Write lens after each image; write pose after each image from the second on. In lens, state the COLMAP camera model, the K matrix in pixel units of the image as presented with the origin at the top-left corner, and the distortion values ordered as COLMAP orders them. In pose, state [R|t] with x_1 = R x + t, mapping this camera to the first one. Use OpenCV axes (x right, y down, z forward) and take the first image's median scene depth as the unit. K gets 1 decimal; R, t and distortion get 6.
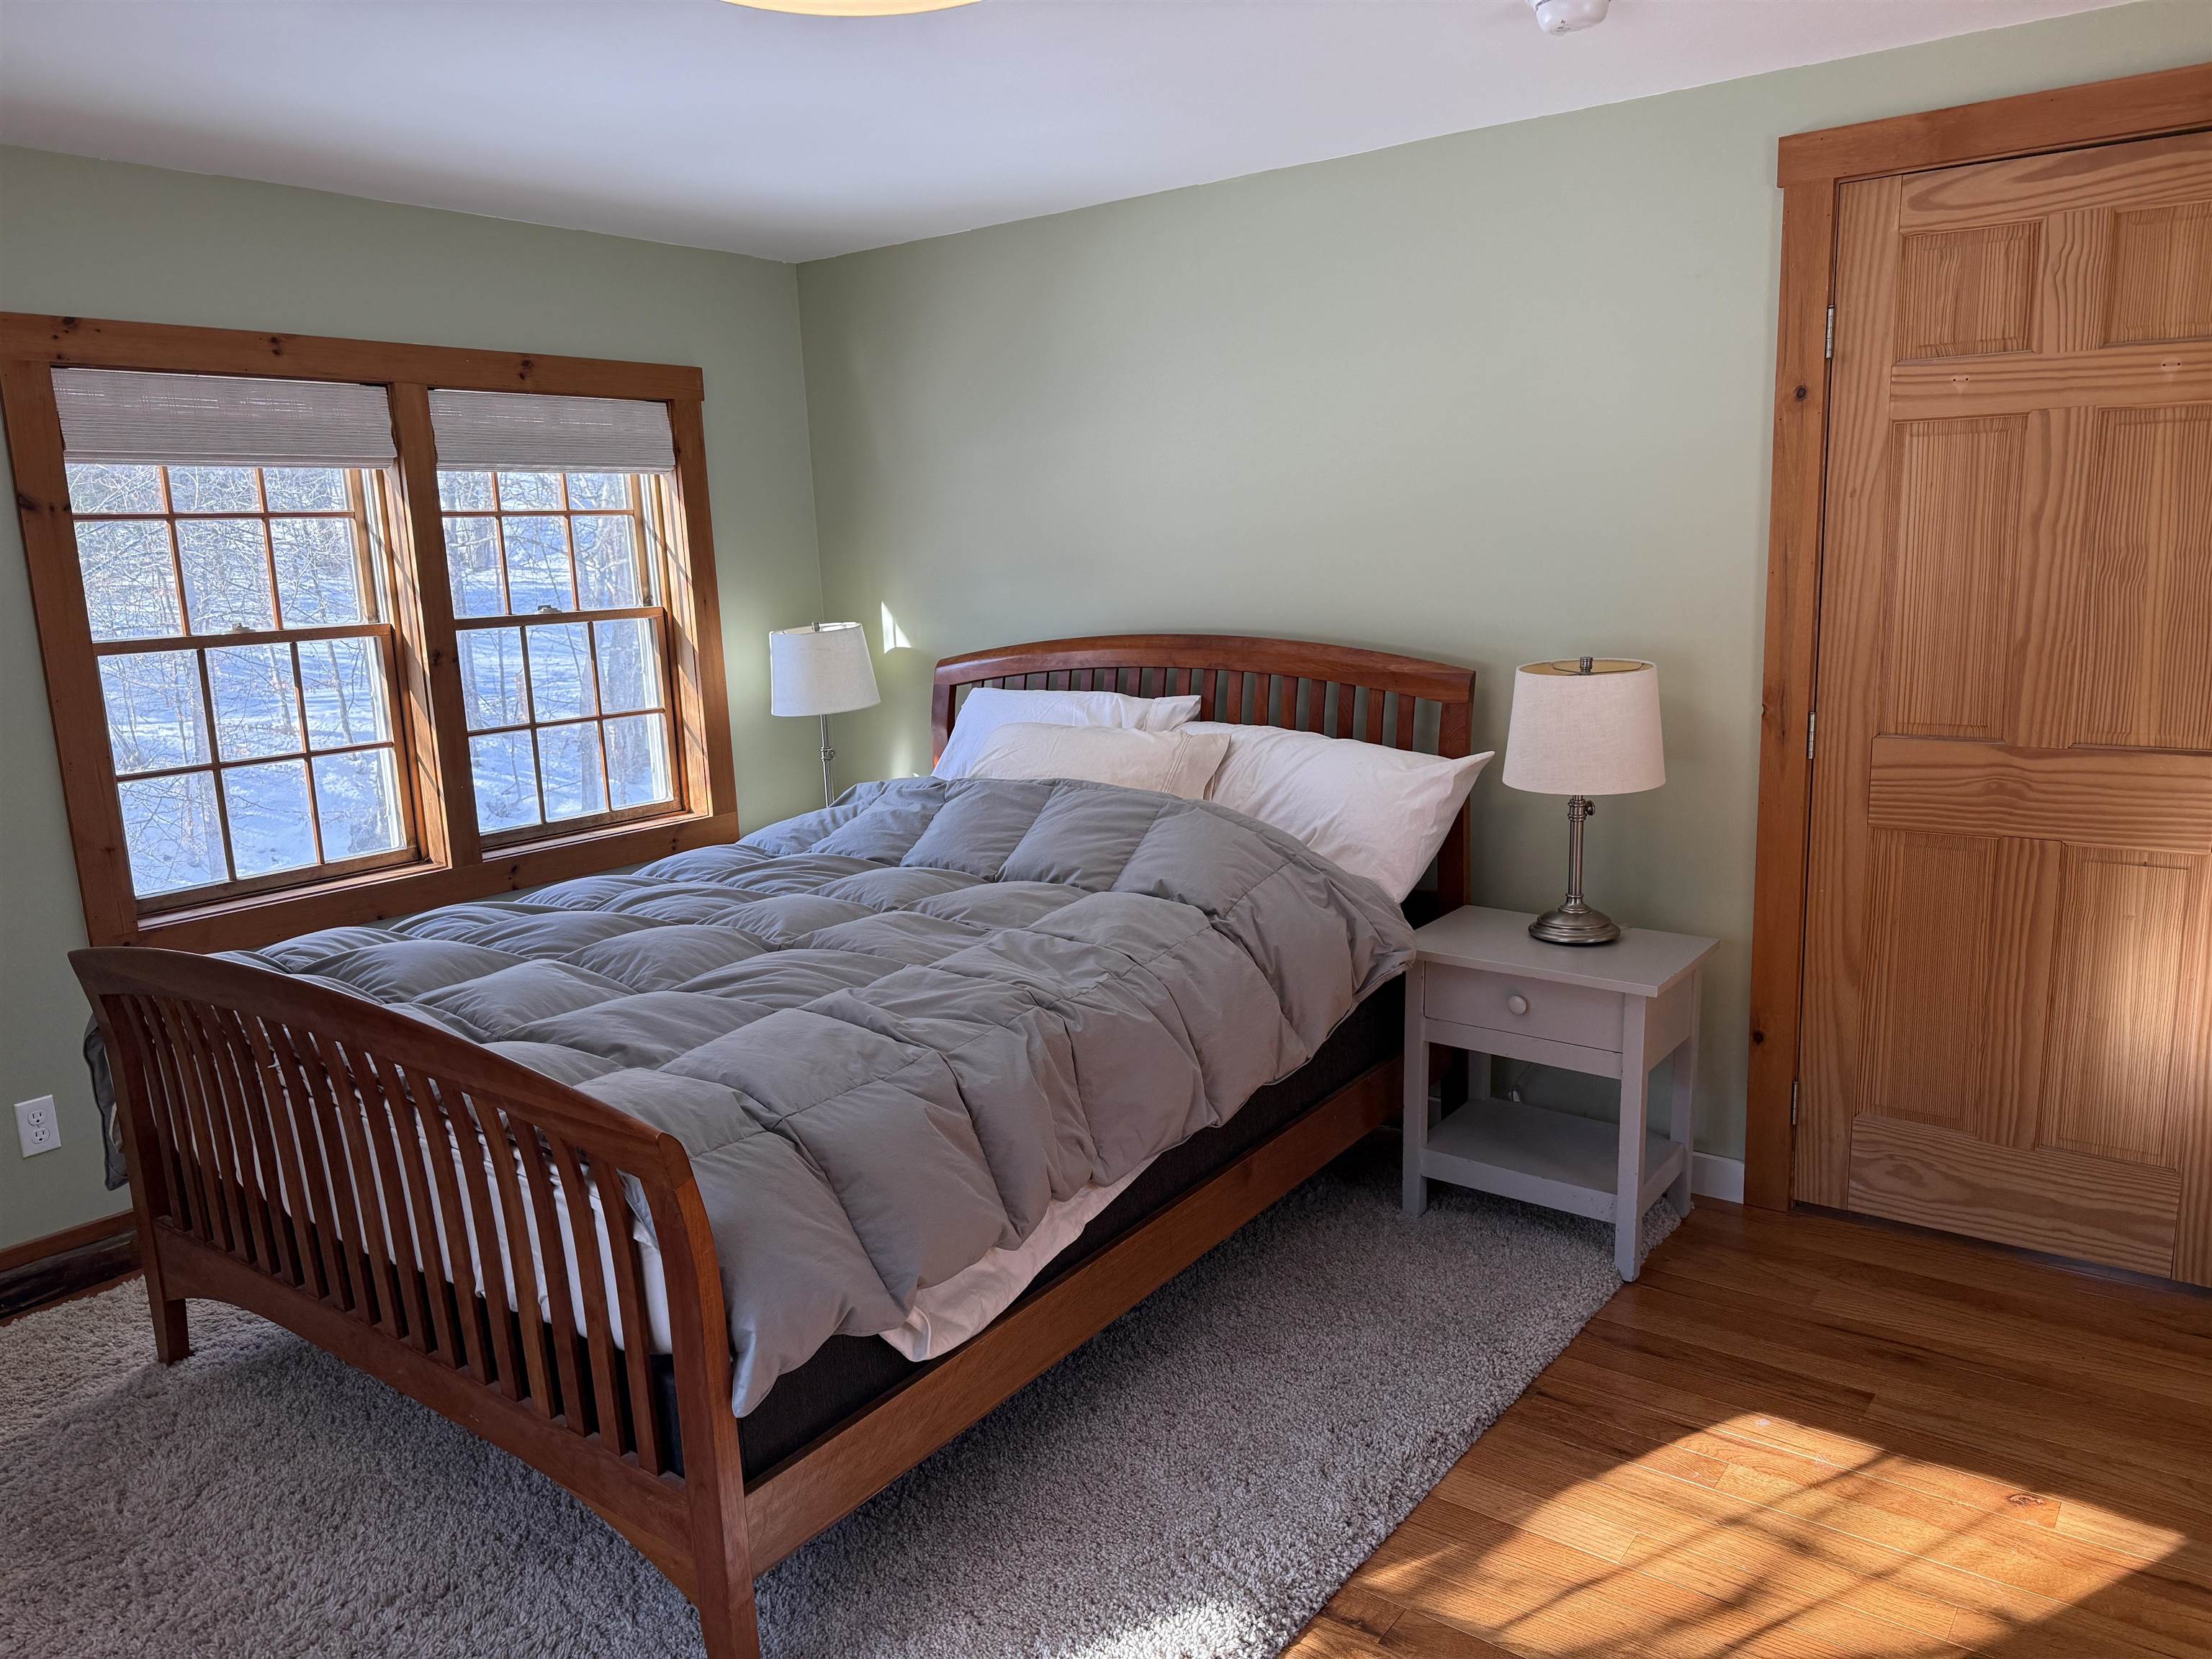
lens RADIAL K [[1575.1, 0, 1106.0], [0, 1575.1, 829.5], [0, 0, 1]] dist [0.040899, -0.049880]
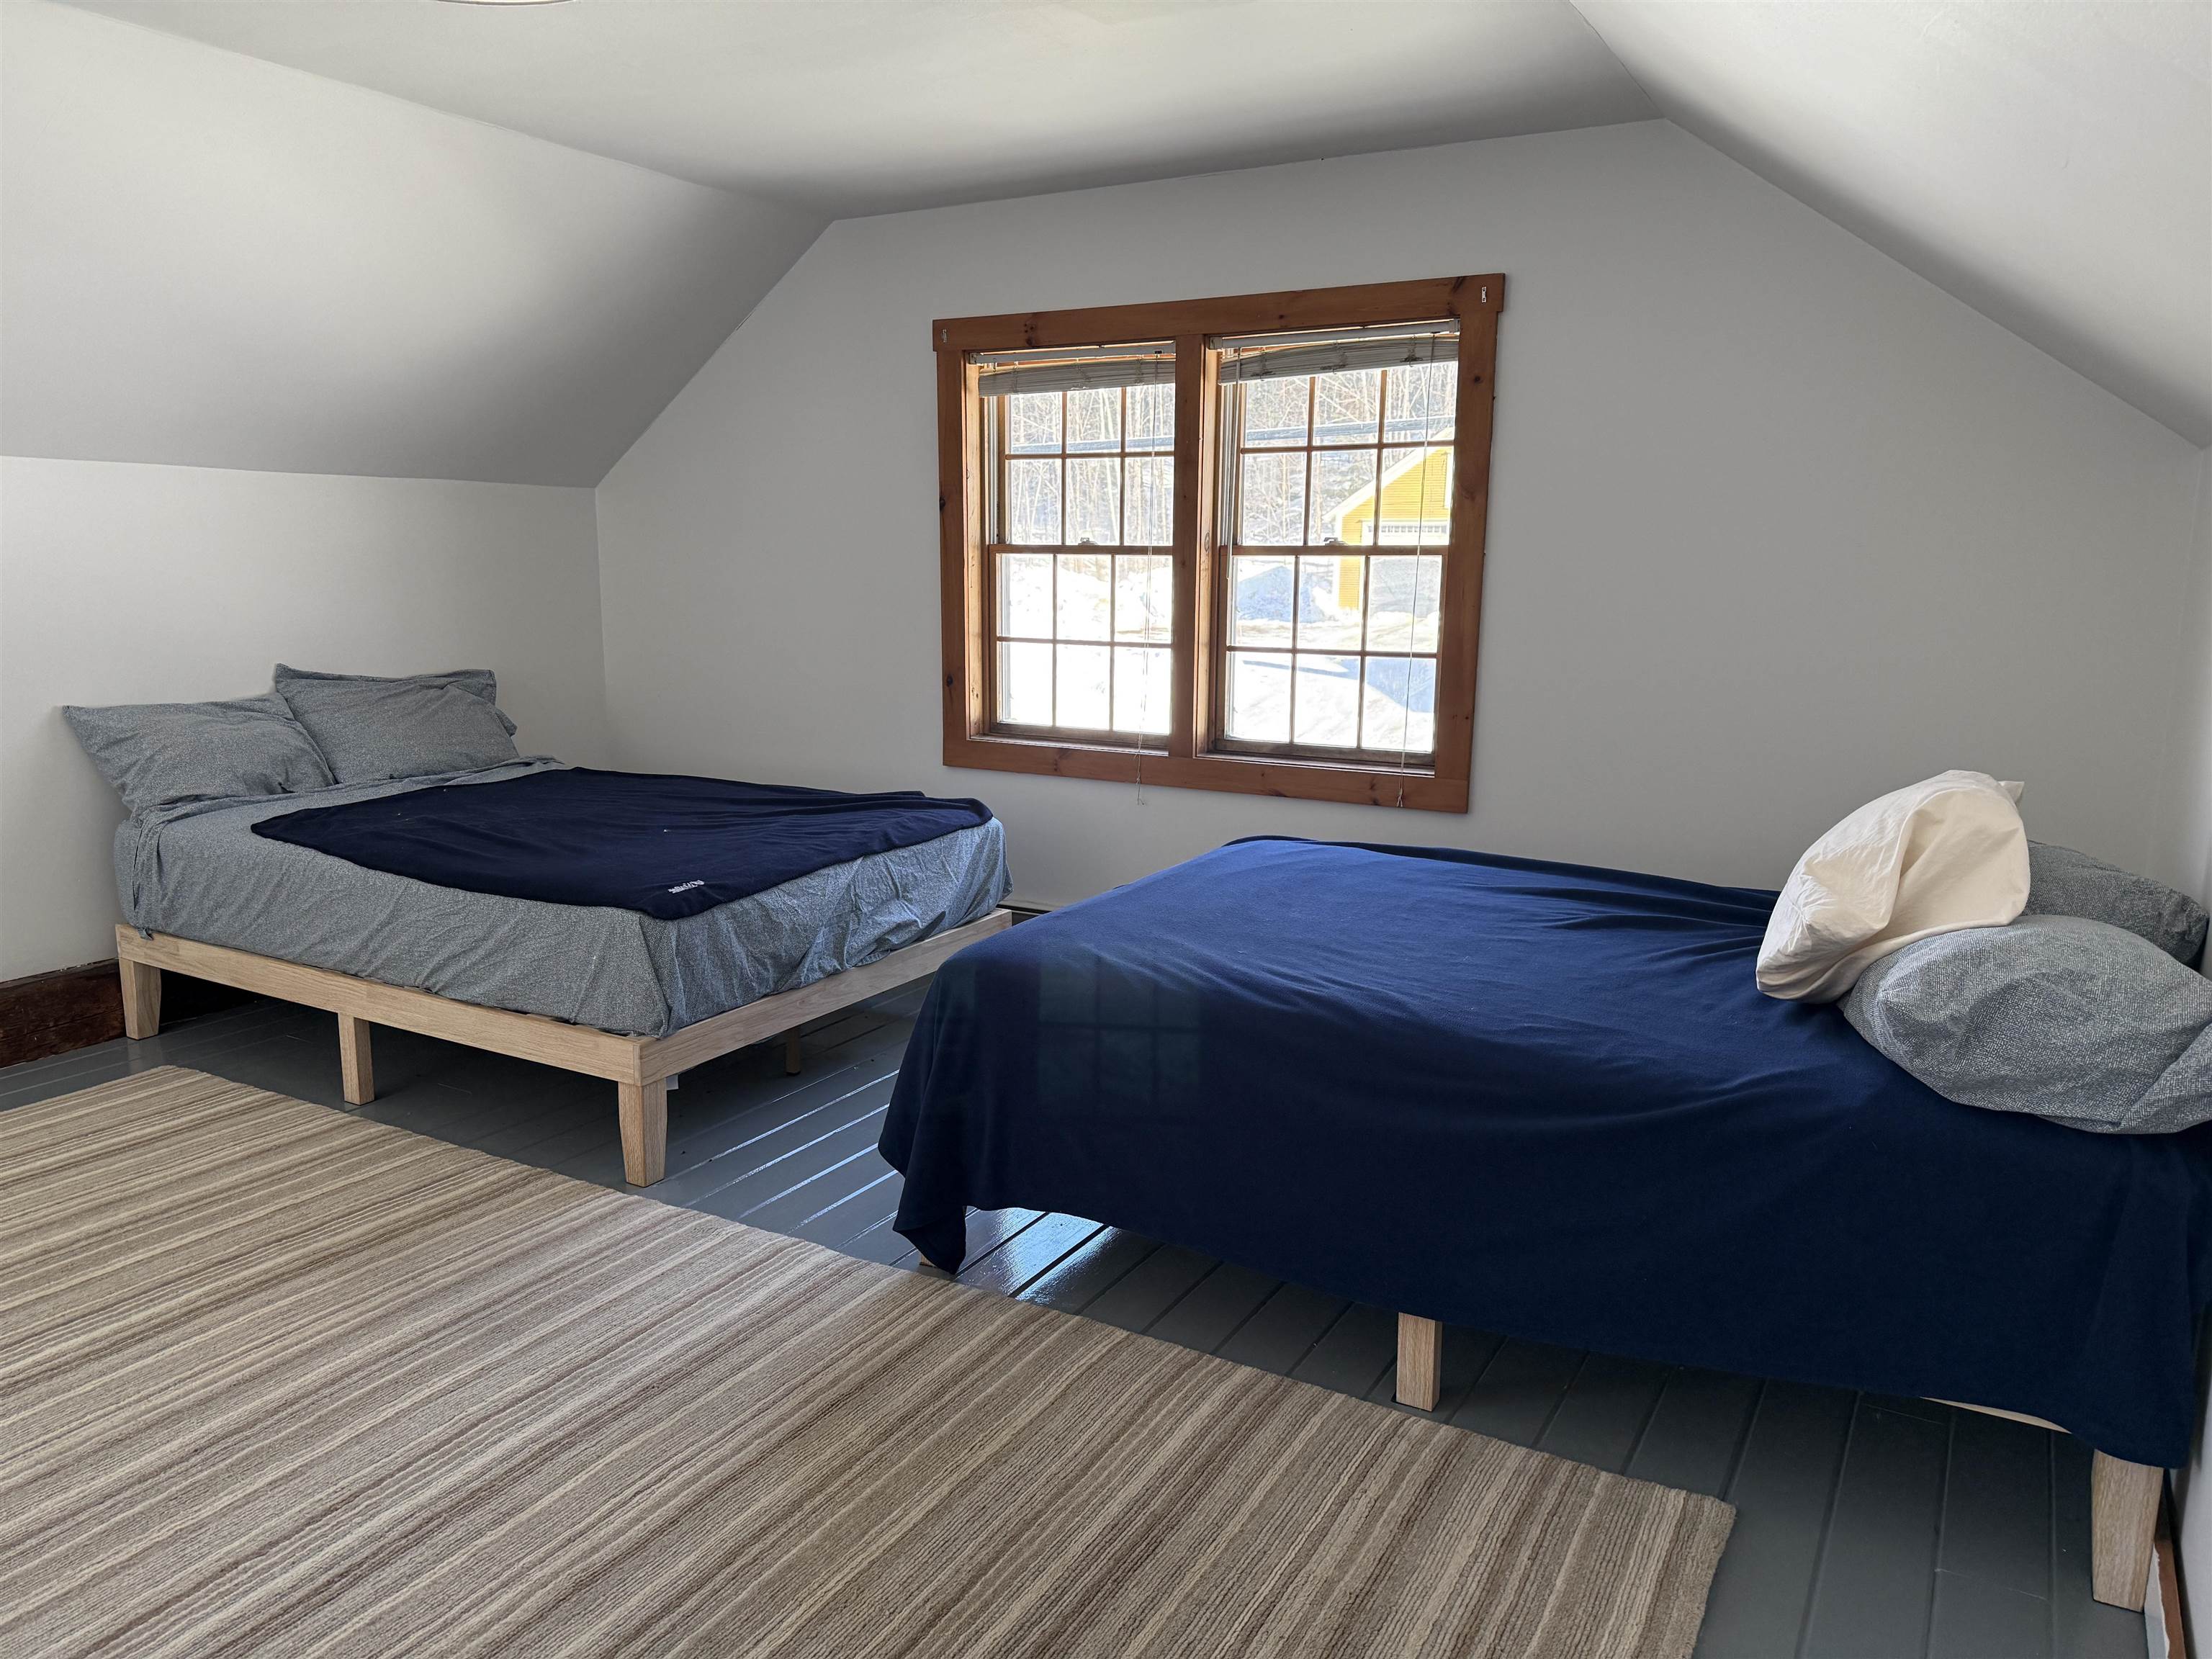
lens RADIAL K [[1575.1, 0, 1106.0], [0, 1575.1, 829.5], [0, 0, 1]] dist [0.040899, -0.049880]
pose [[0.109673, 0.249596, -0.962119, 0.401442], [-0.159380, 0.959850, 0.230839, -0.104121], [0.981106, 0.128026, 0.145050, 0.440808]]
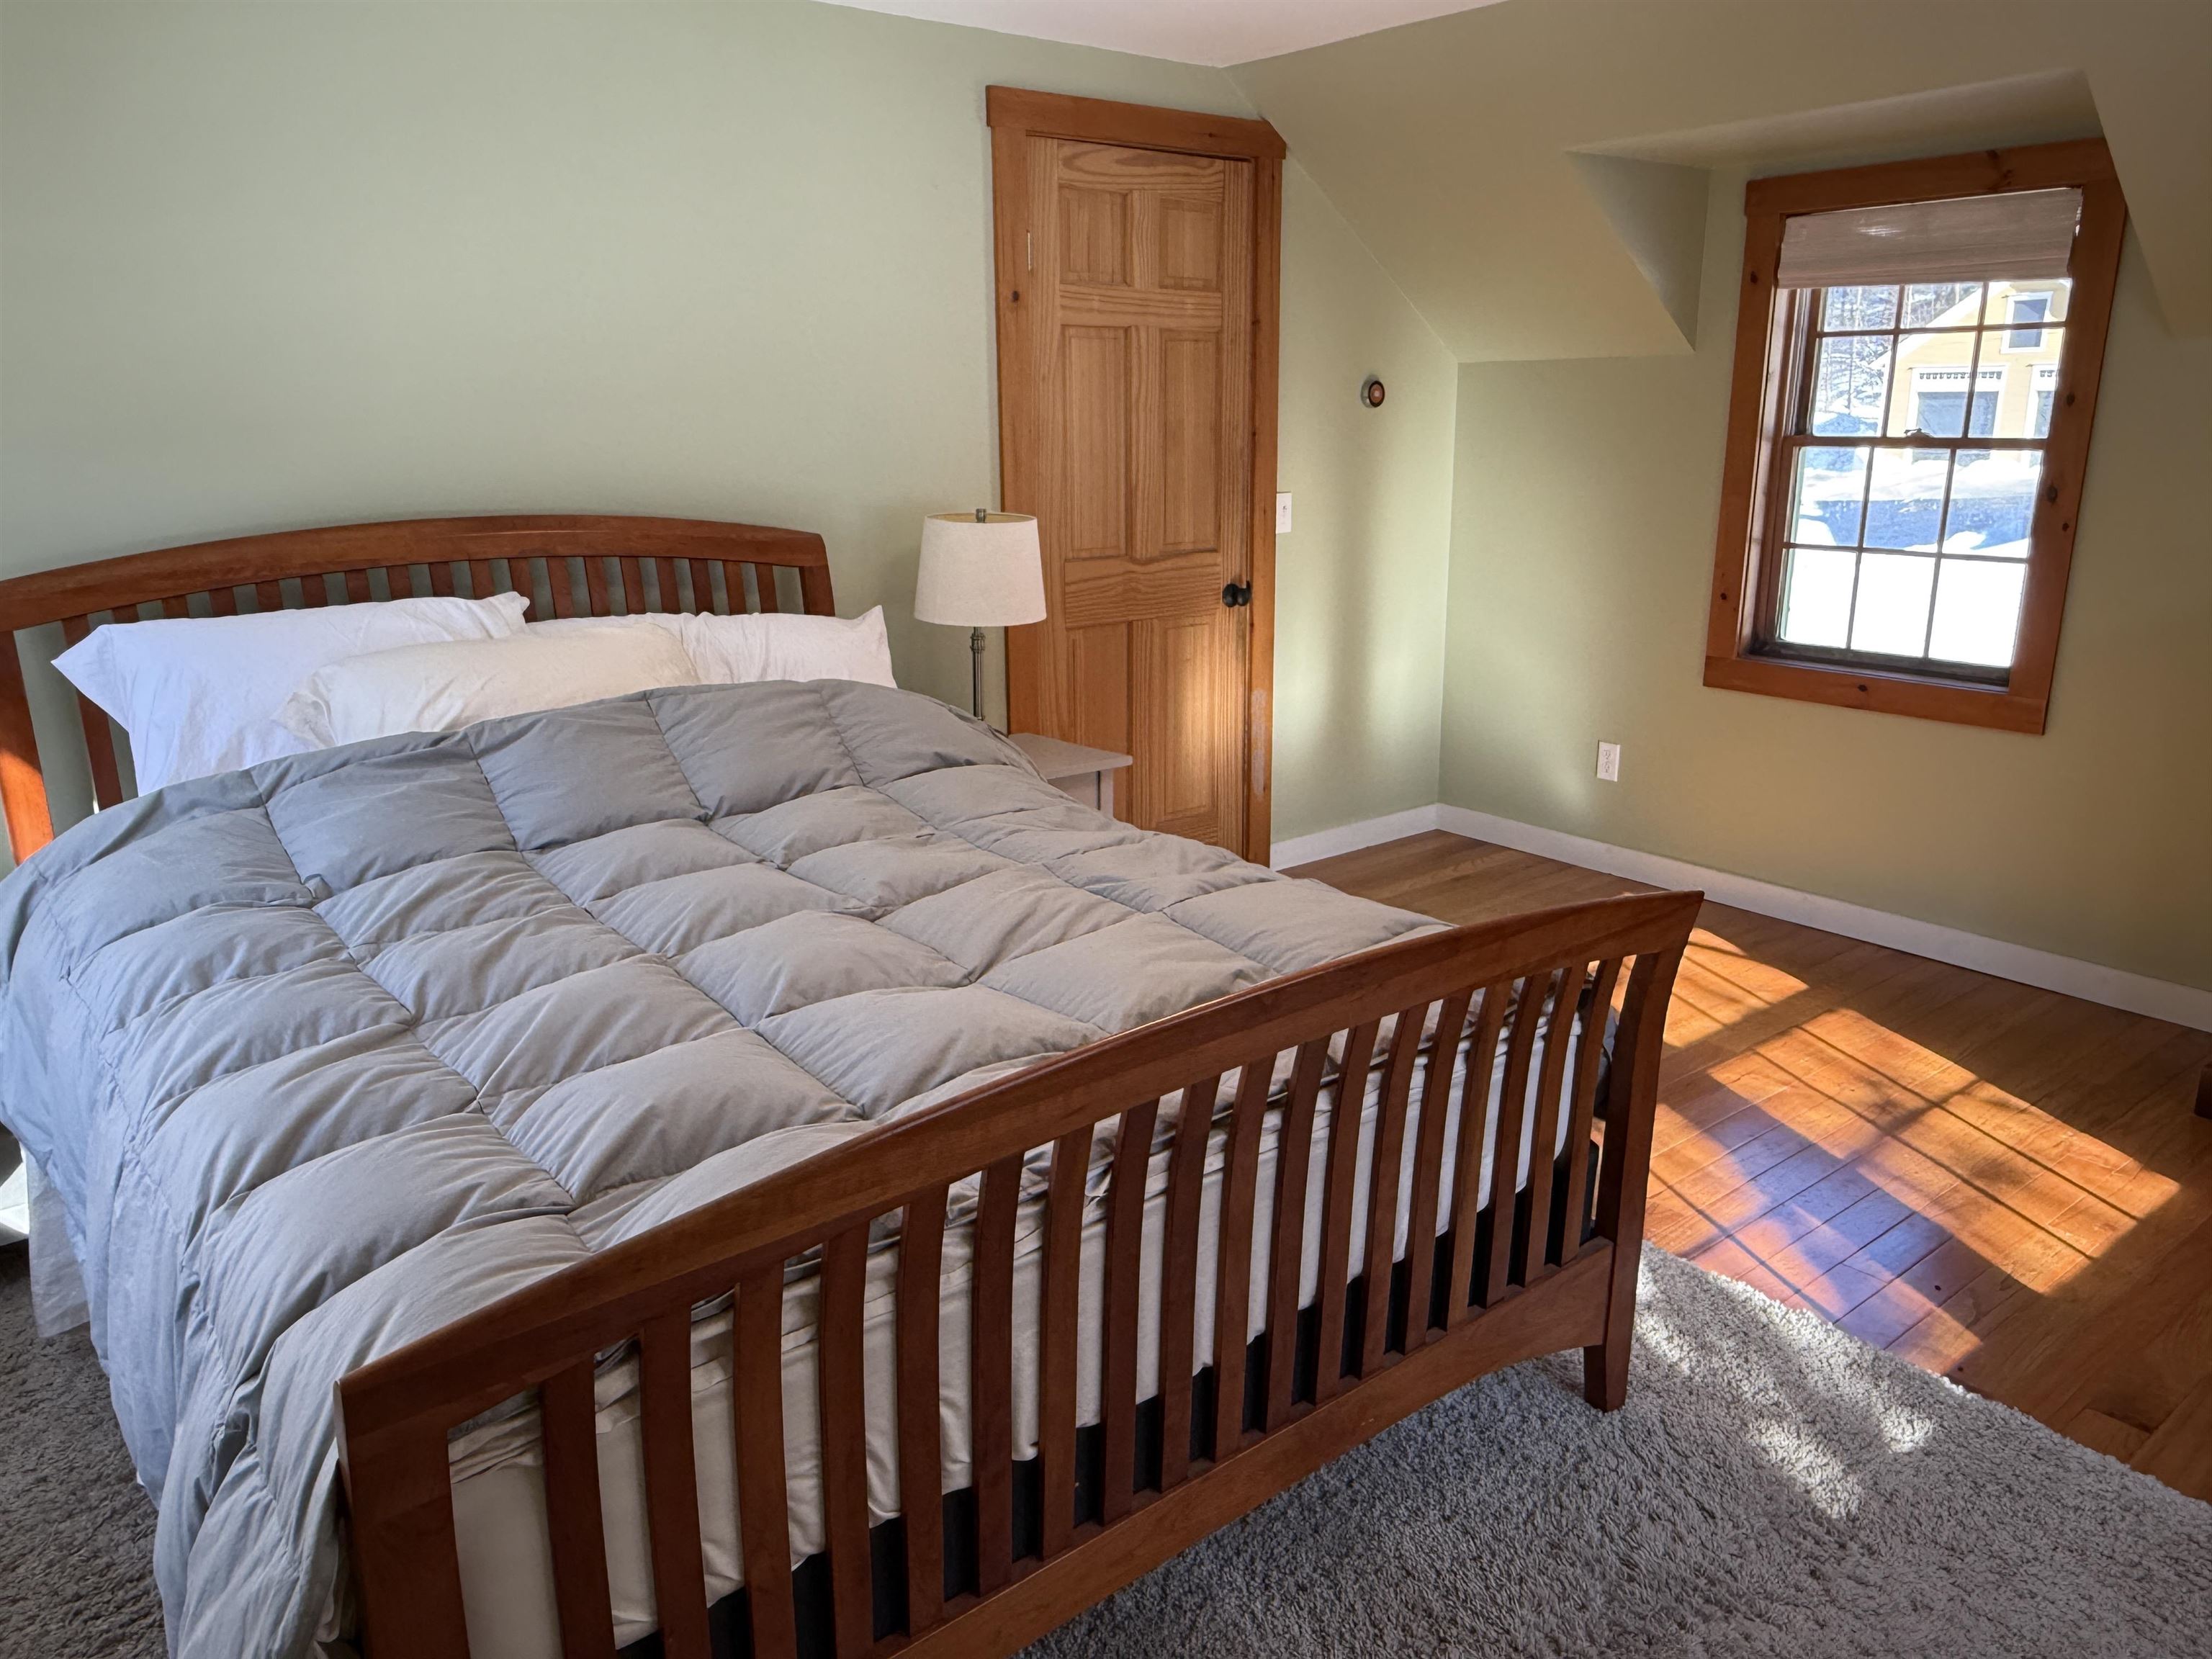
lens RADIAL K [[1529.8, 0, 1106.0], [0, 1529.8, 829.5], [0, 0, 1]] dist [0.001761, -0.000059]
pose [[0.261272, -0.229182, 0.937663, -0.875260], [0.172549, 0.966848, 0.188236, -0.085821], [-0.949718, 0.112612, 0.292156, 0.674566]]
